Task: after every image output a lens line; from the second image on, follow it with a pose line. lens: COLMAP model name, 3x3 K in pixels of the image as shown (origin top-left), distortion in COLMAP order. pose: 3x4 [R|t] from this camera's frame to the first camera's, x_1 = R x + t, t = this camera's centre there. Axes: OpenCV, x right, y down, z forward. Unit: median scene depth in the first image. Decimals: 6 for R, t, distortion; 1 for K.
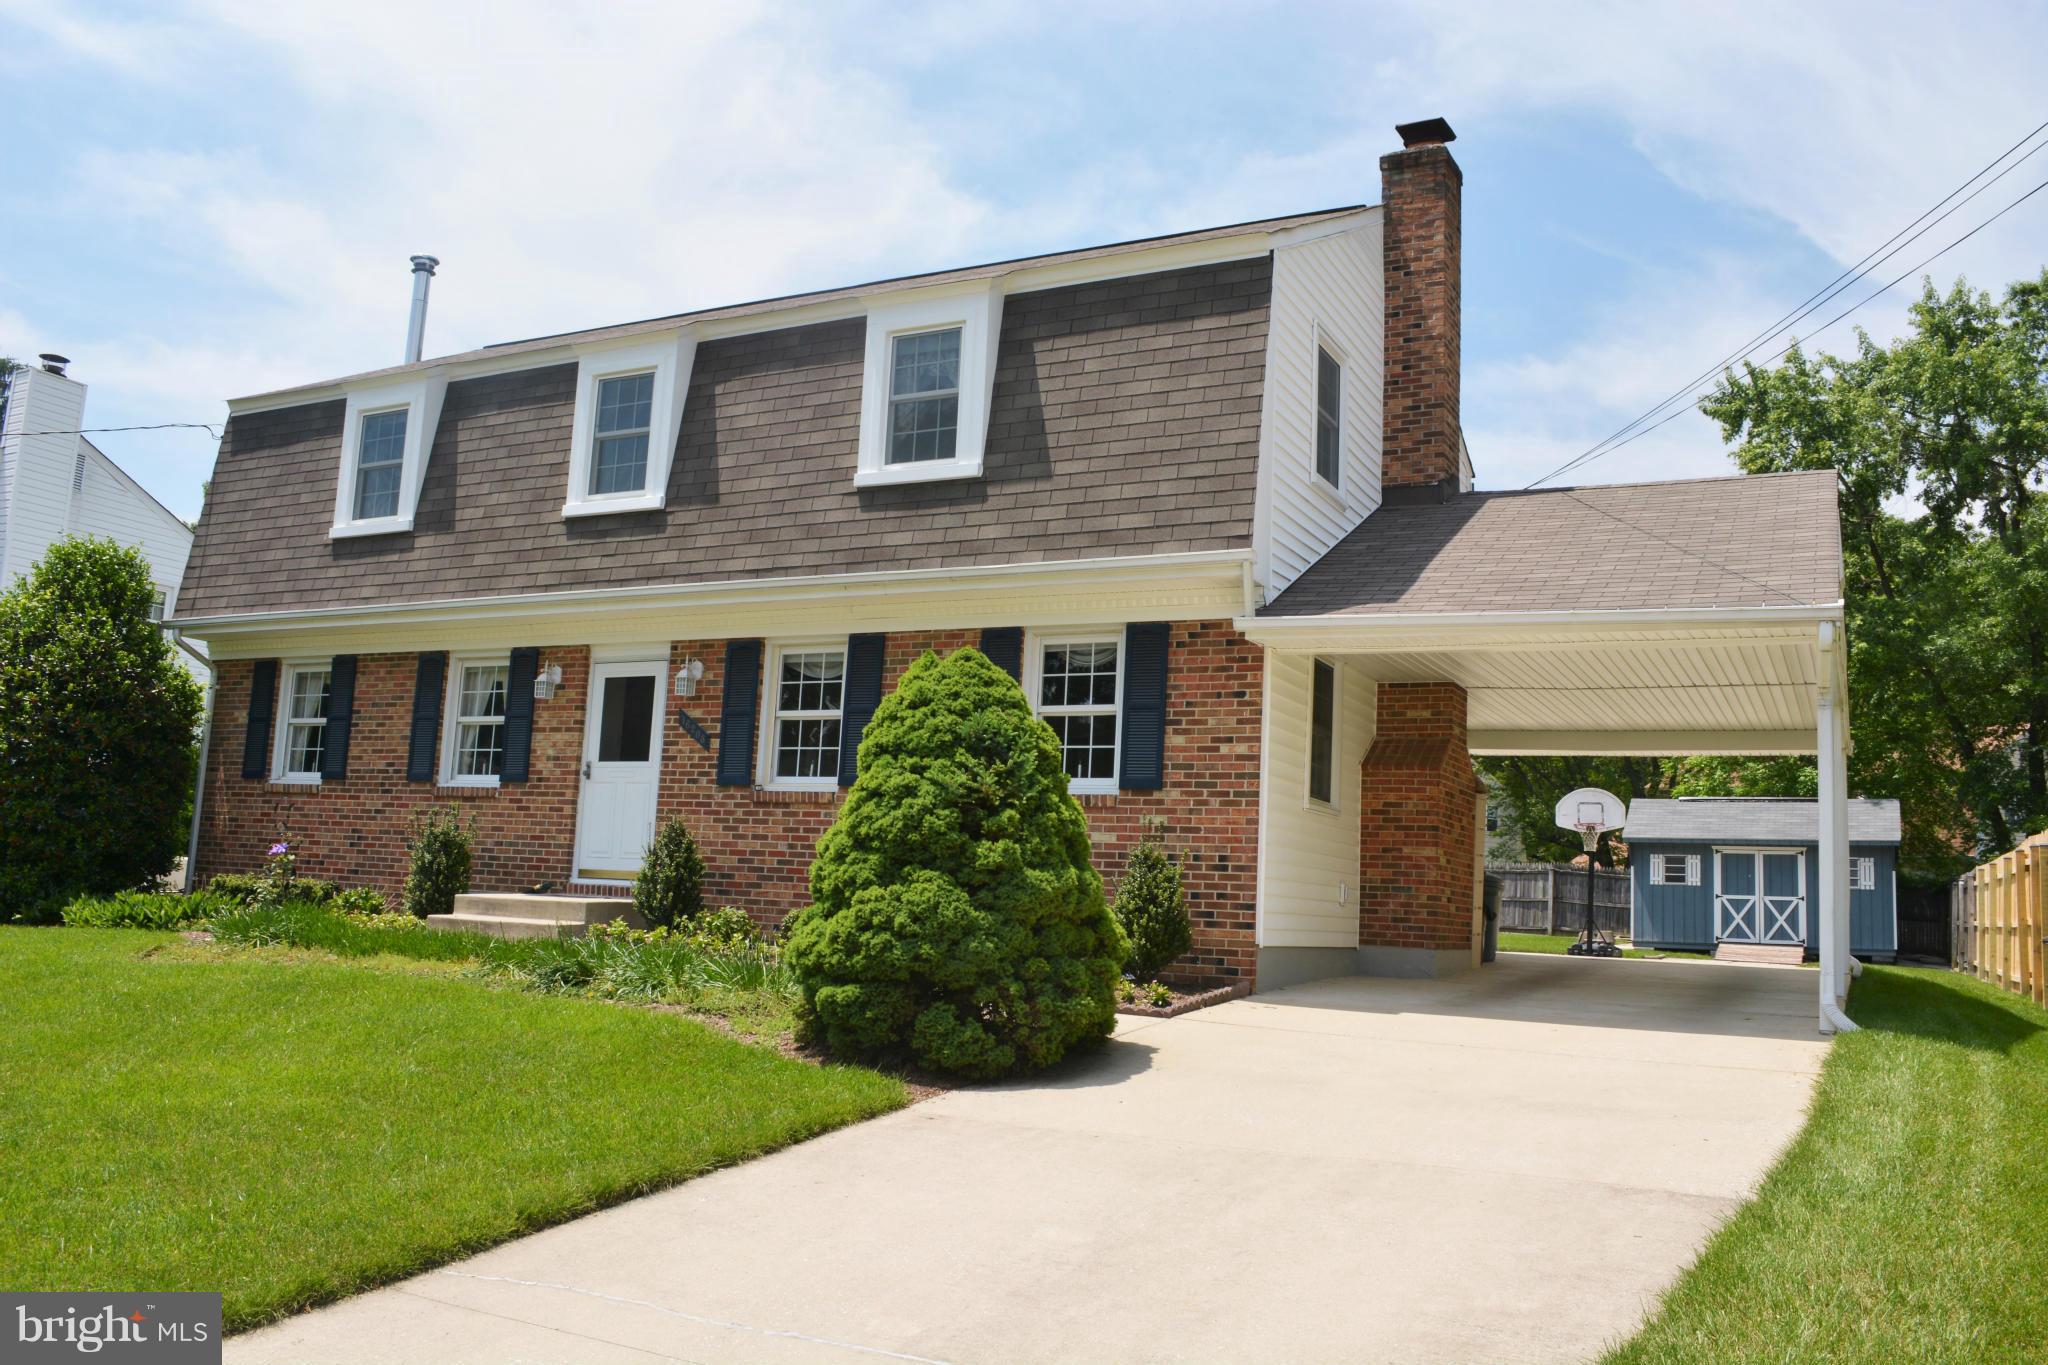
lens RADIAL K [[1665.1, 0, 1020.5], [0, 1665.1, 685.7], [0, 0, 1]] dist [-0.066124, -0.009650]
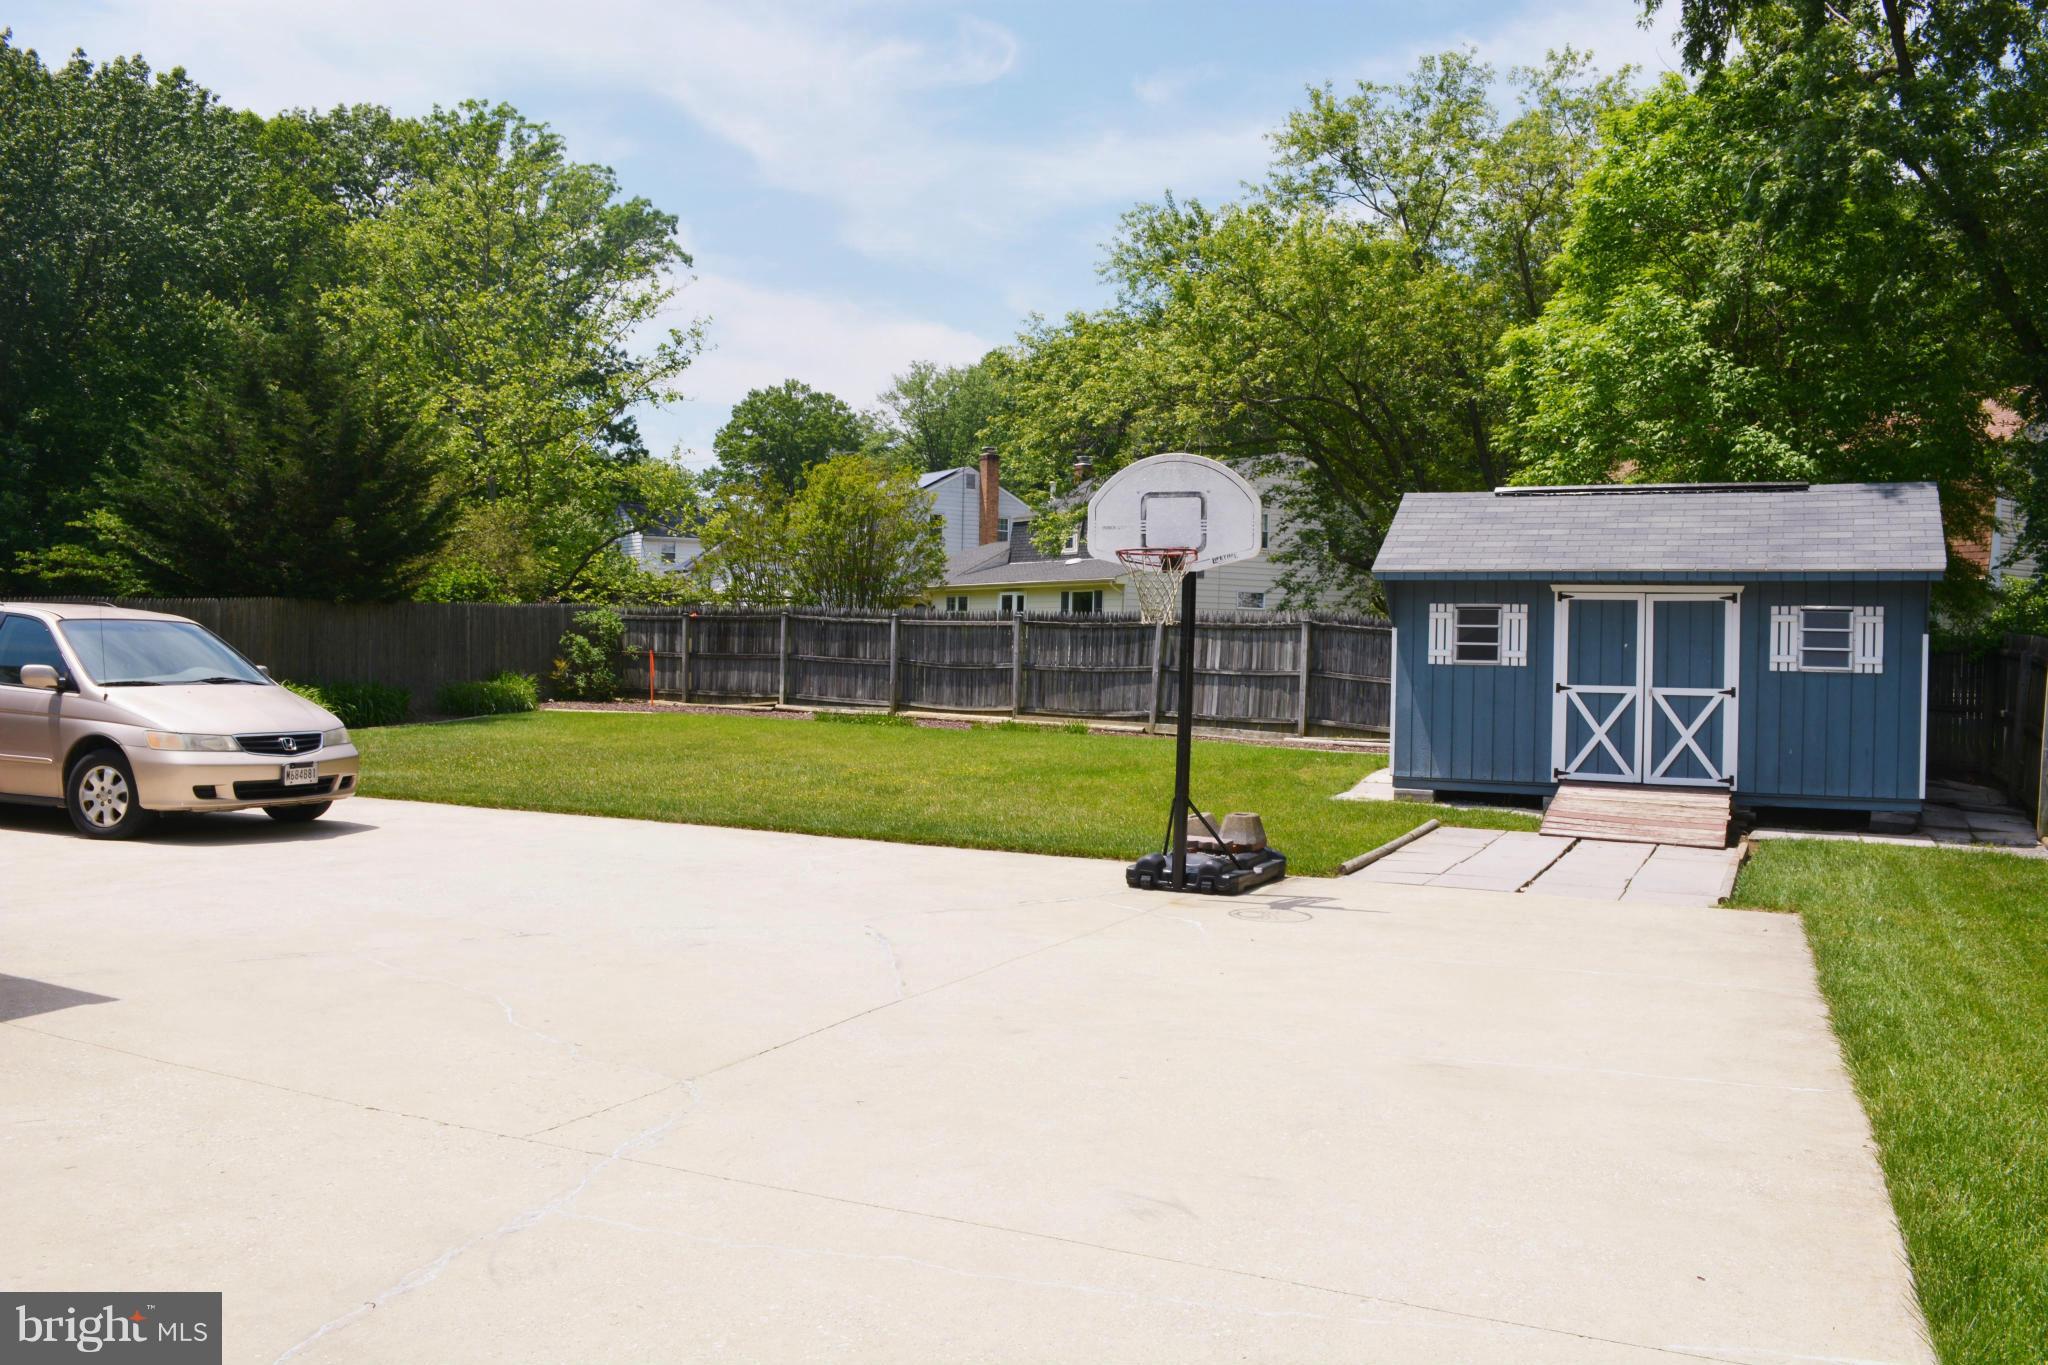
lens RADIAL K [[1665.1, 0, 1007.5], [0, 1665.1, 688.2], [0, 0, 1]] dist [-0.066124, -0.009650]
pose [[0.998832, -0.028955, 0.038689, 0.460839], [0.022385, 0.986767, 0.160594, 0.087063], [-0.042827, -0.159541, 0.986262, 0.997567]]
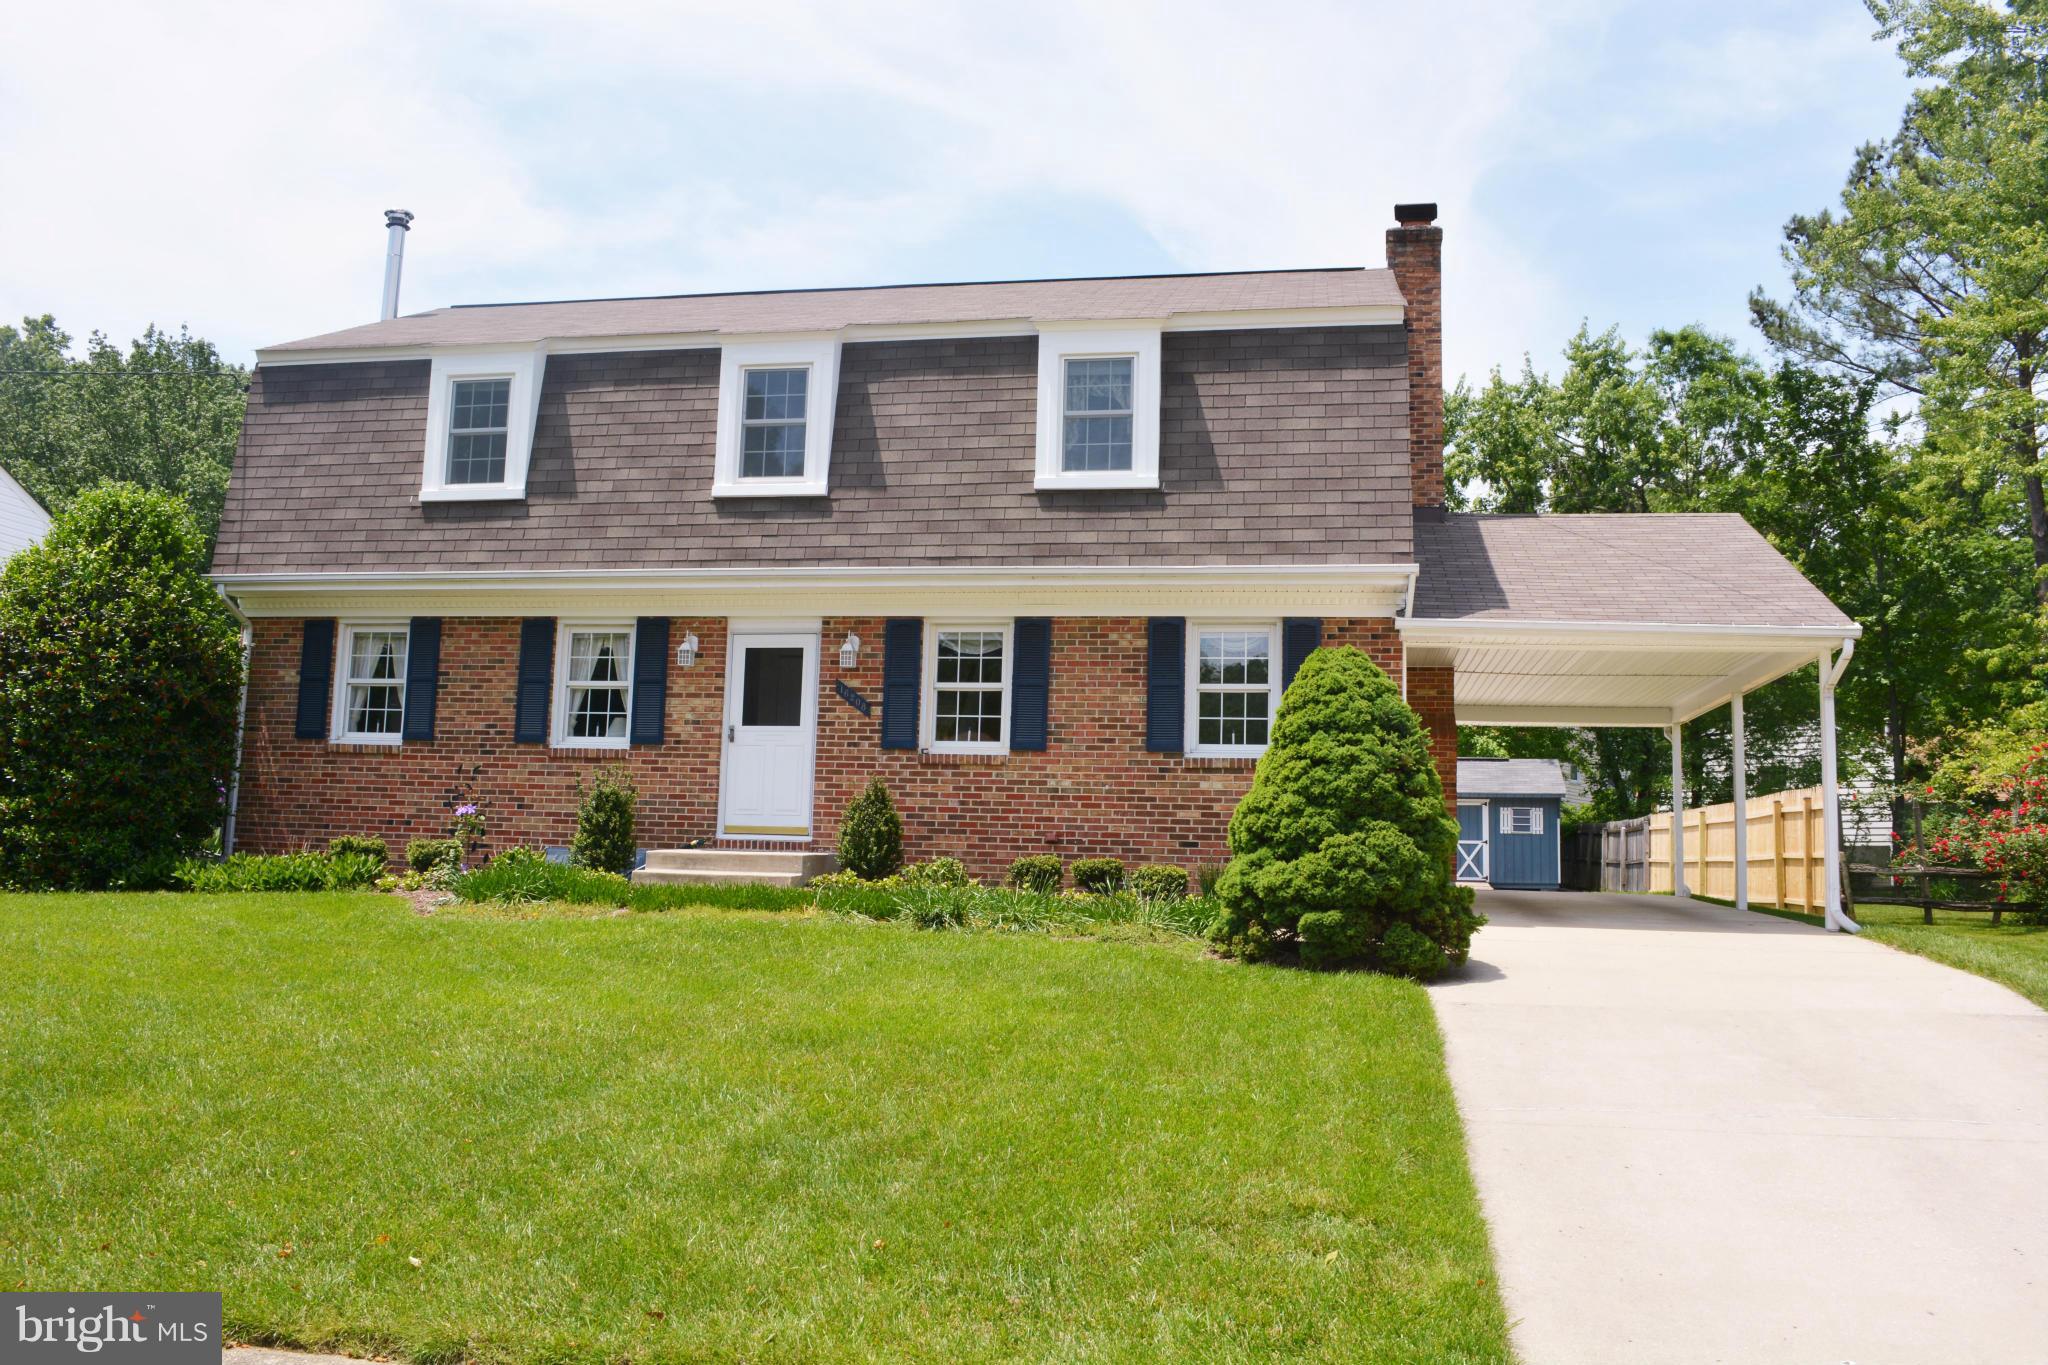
lens RADIAL K [[1665.1, 0, 1013.0], [0, 1665.1, 675.1], [0, 0, 1]] dist [-0.066124, -0.009650]
pose [[0.953455, 0.016575, 0.301079, -0.404965], [-0.023257, 0.999556, 0.018623, -0.011191], [-0.300636, -0.024758, 0.953417, -0.080608]]
